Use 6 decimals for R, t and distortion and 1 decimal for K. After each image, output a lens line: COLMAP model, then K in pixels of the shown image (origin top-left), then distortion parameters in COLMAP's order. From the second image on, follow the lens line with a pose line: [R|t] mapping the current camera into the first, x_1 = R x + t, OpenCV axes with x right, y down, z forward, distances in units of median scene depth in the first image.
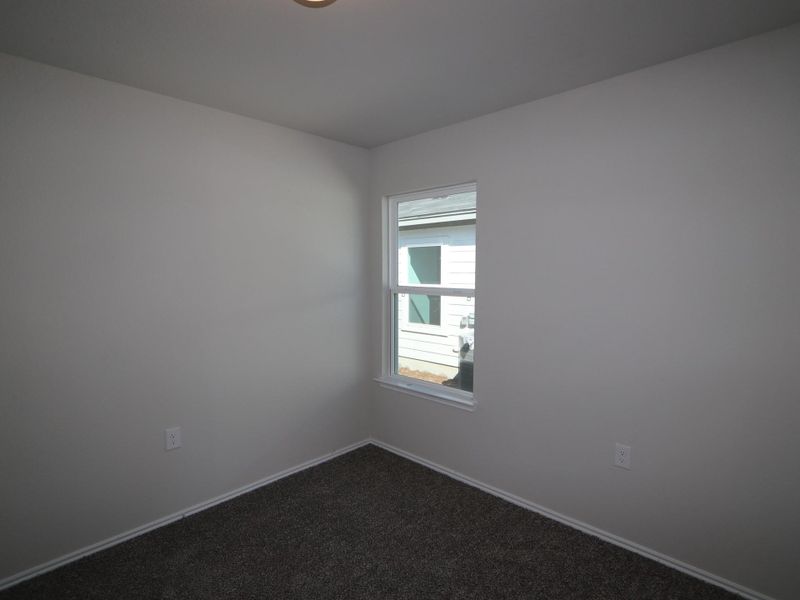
lens RADIAL K [[421.2, 0, 395.0], [0, 421.2, 303.4], [0, 0, 1]] dist [-0.017409, 0.000240]
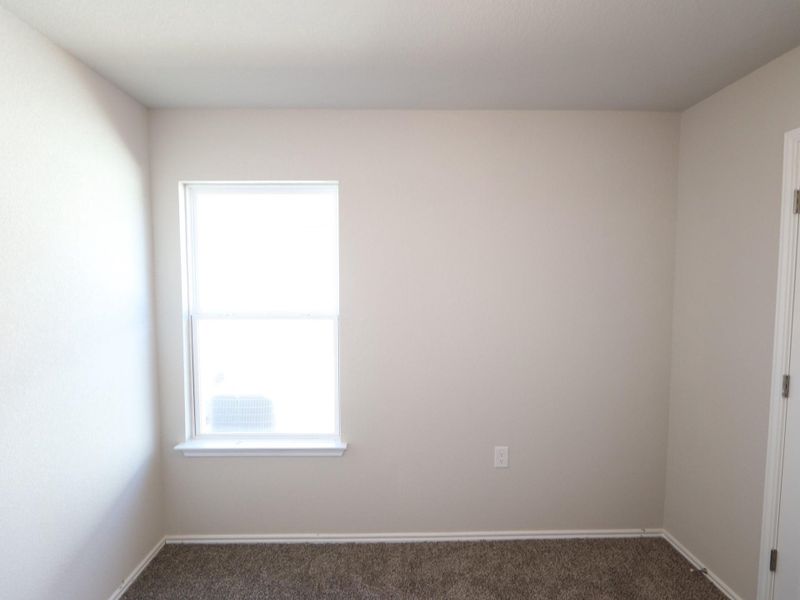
lens RADIAL K [[419.9, 0, 399.3], [0, 419.9, 313.9], [0, 0, 1]] dist [-0.017725, 0.000011]
pose [[0.703810, -0.042378, 0.709123, -0.320561], [0.057430, 0.998346, 0.002664, -0.022300], [-0.708063, 0.038850, 0.705080, 0.314199]]
